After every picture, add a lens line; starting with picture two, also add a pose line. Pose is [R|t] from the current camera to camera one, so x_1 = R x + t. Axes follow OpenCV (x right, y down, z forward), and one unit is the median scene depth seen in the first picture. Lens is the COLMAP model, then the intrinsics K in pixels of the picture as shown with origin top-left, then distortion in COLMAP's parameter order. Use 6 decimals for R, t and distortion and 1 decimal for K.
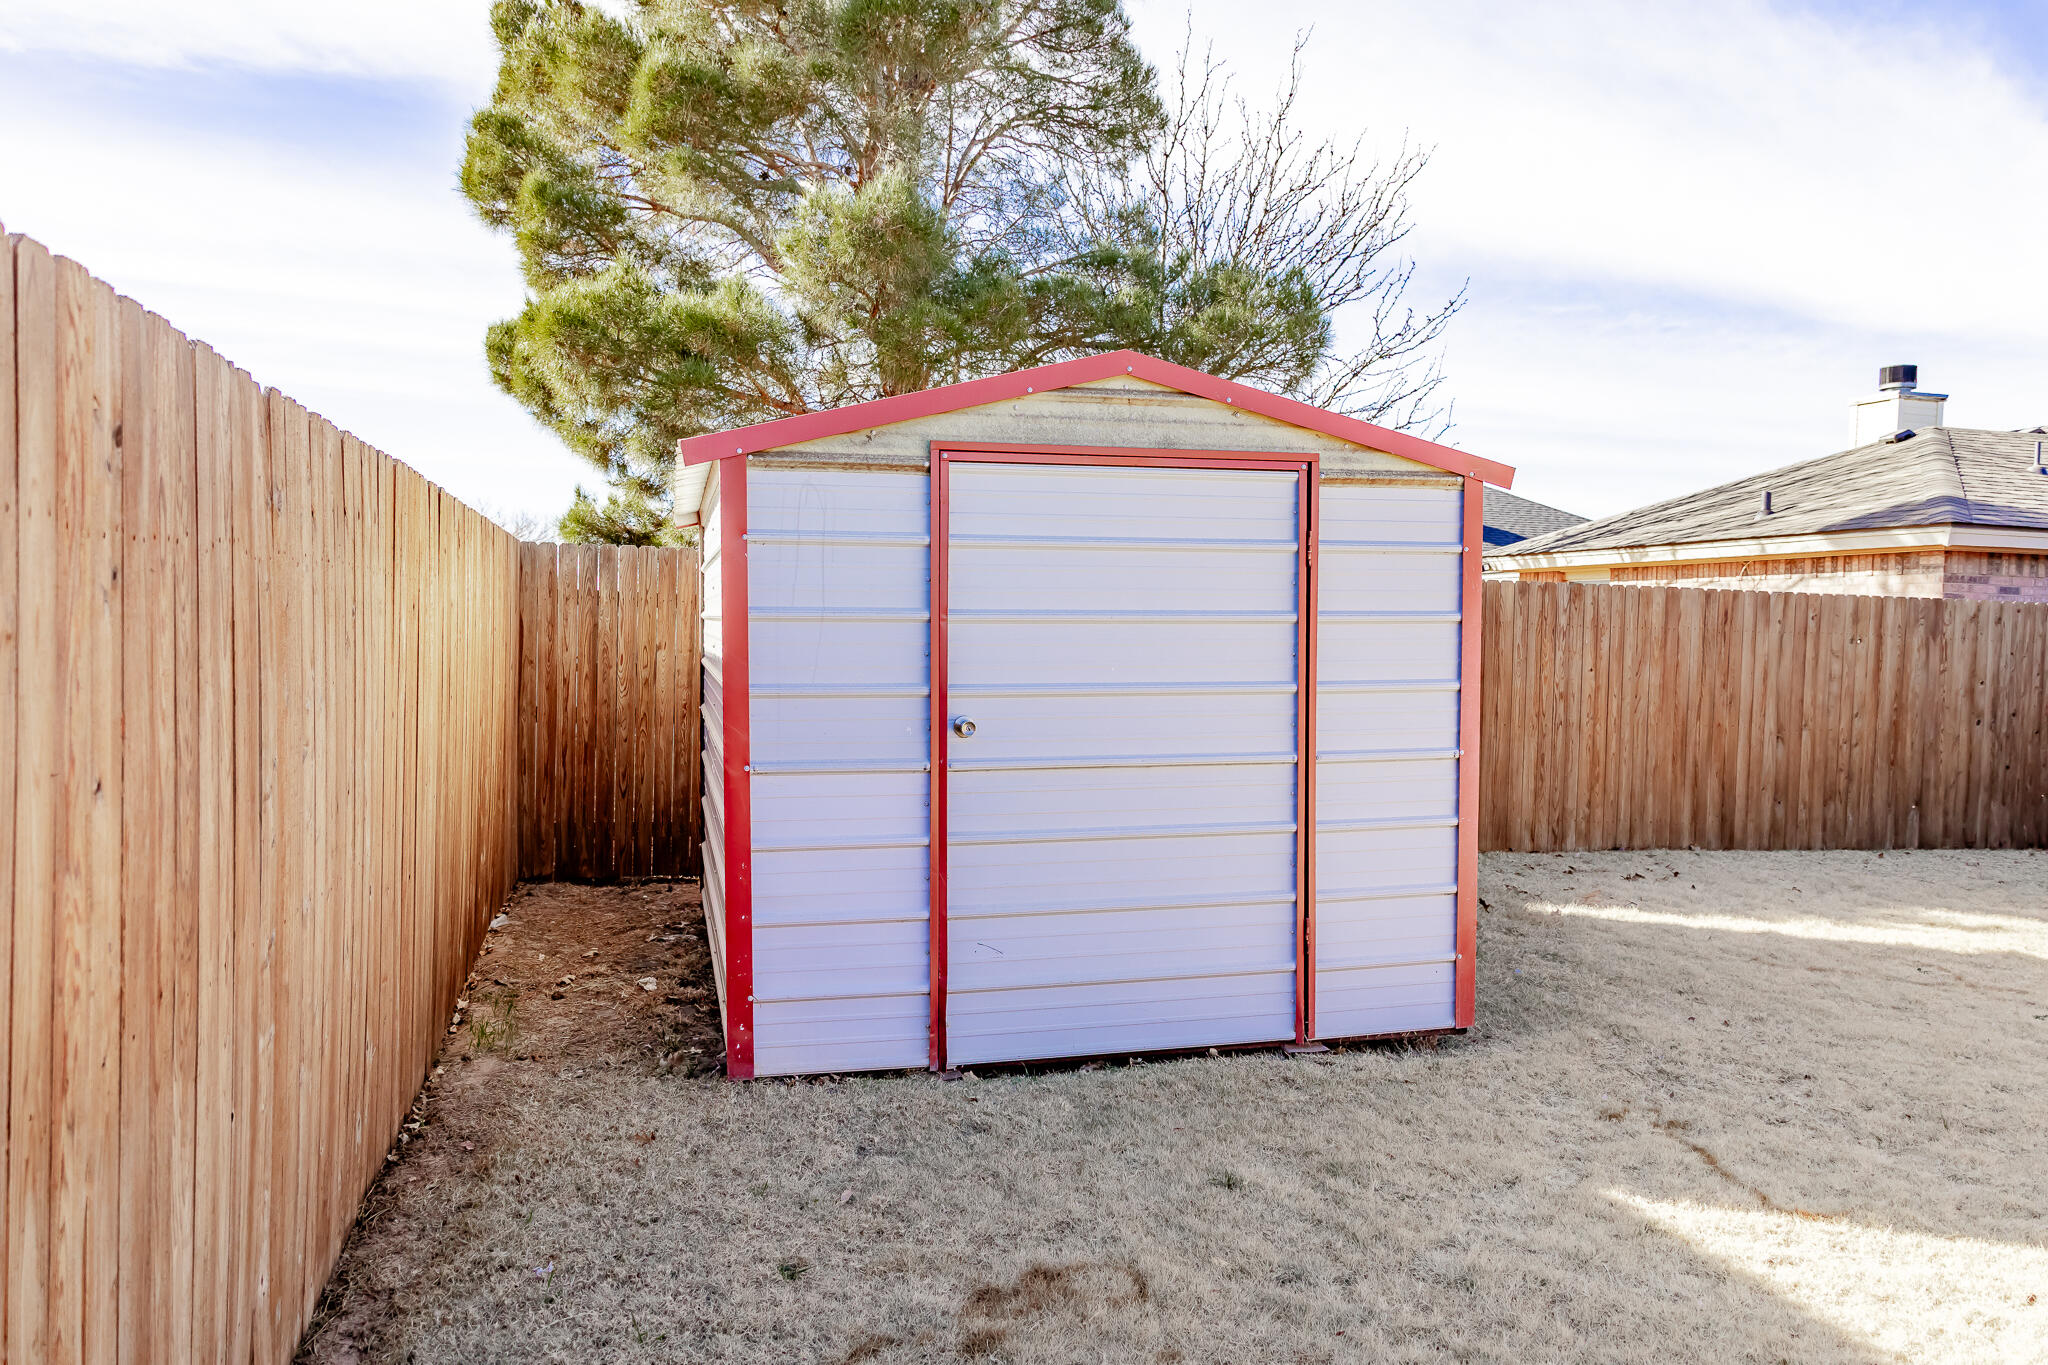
lens RADIAL K [[1457.8, 0, 1024.0], [0, 1457.8, 682.5], [0, 0, 1]] dist [0.046120, -0.000414]
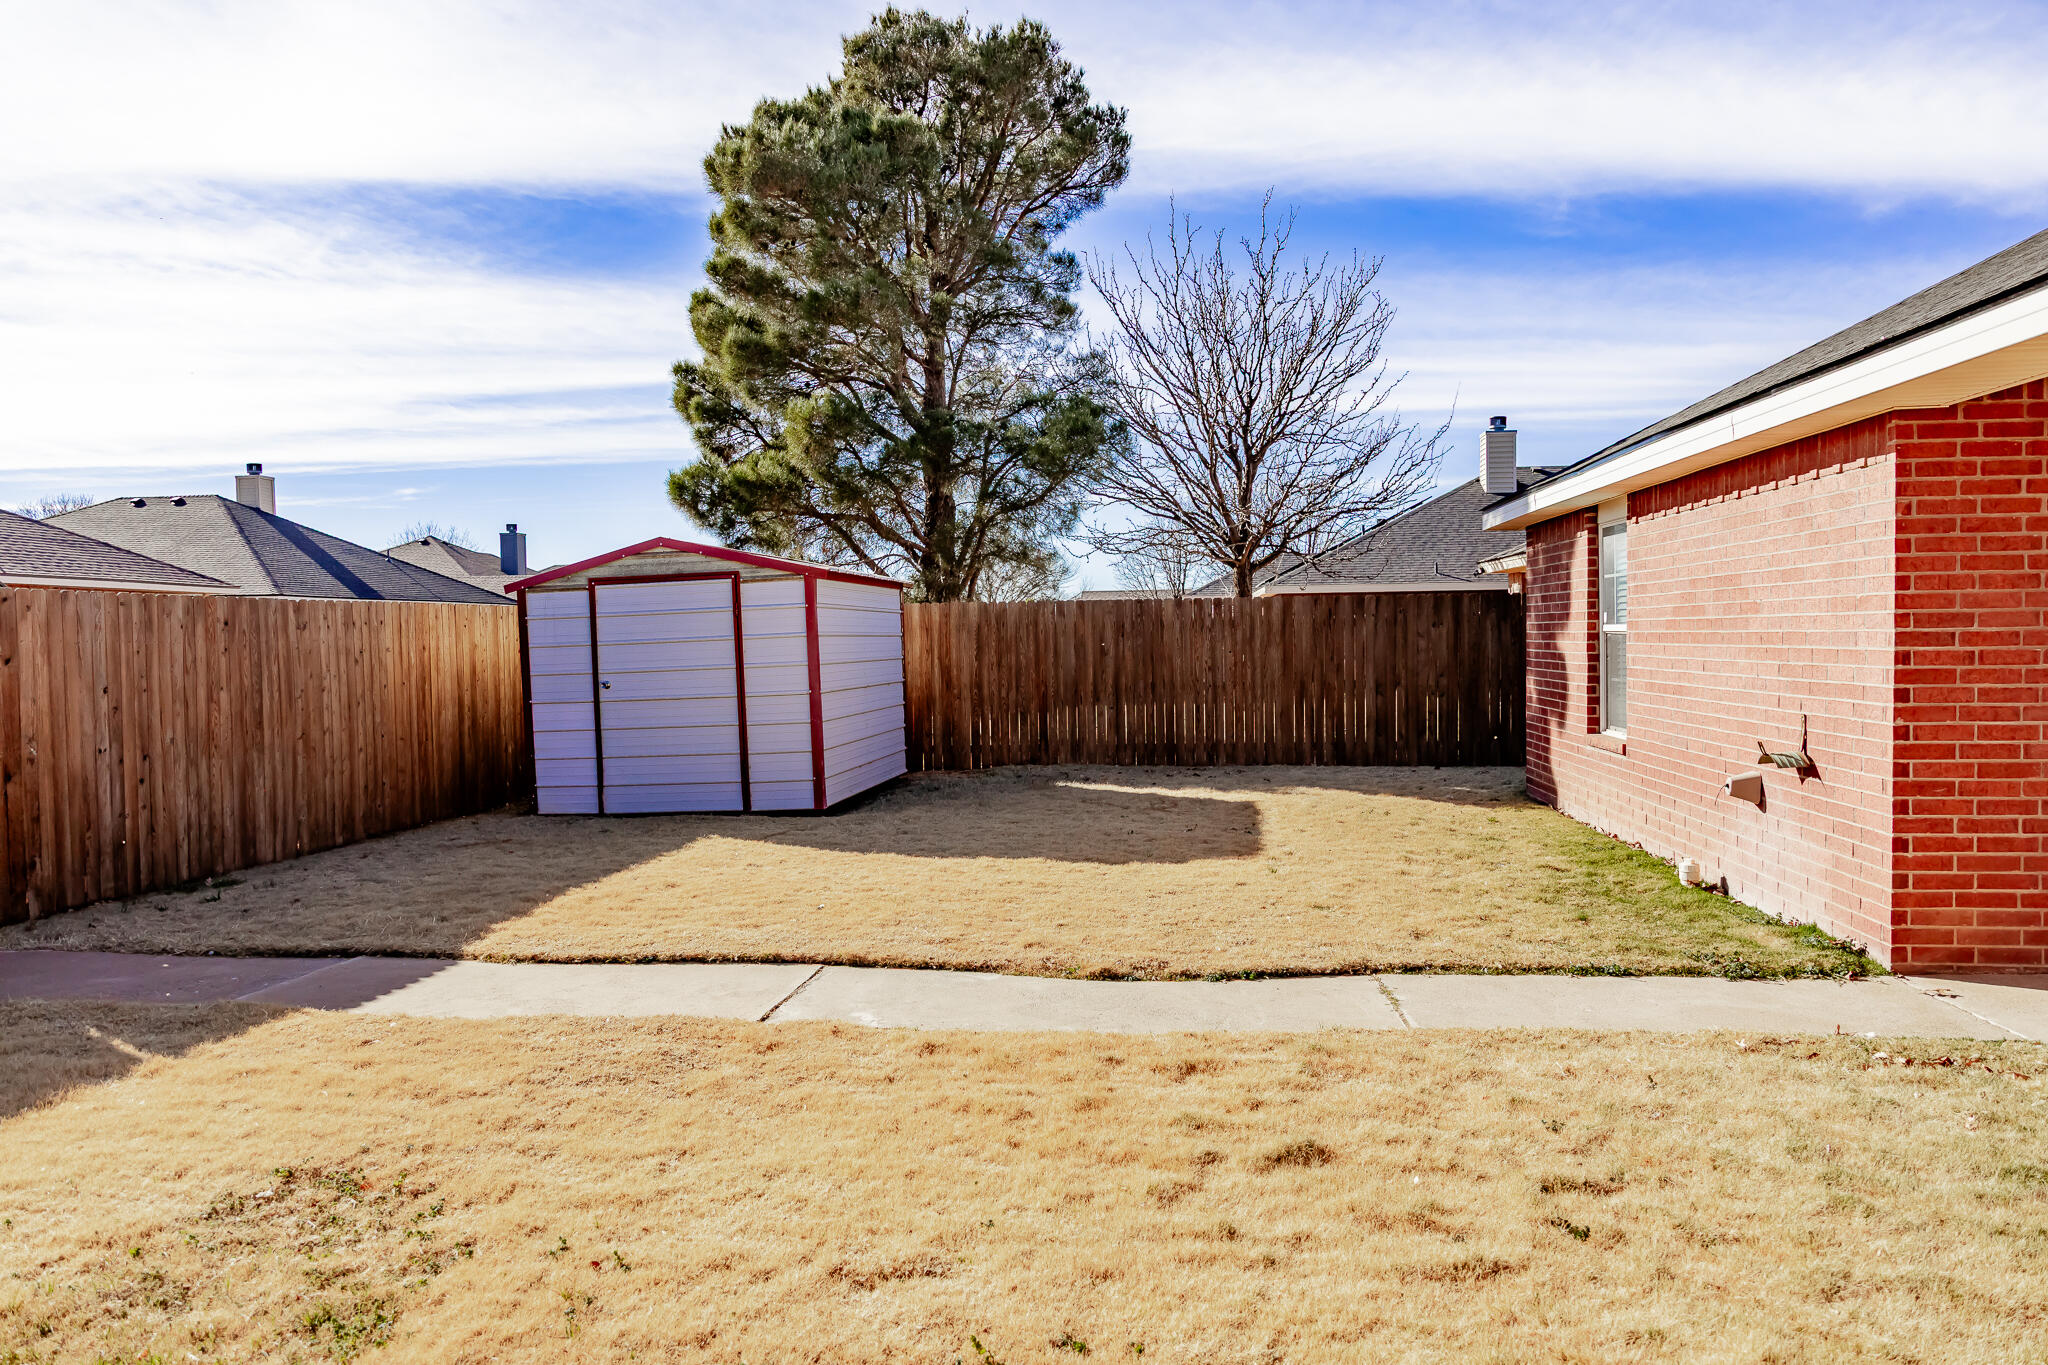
lens RADIAL K [[1403.9, 0, 995.5], [0, 1403.9, 679.5], [0, 0, 1]] dist [-0.026484, -0.000038]
pose [[0.922691, -0.029327, -0.384424, 0.737366], [0.027181, 0.999570, -0.011017, 0.031339], [0.384581, -0.000283, 0.923091, -0.496375]]
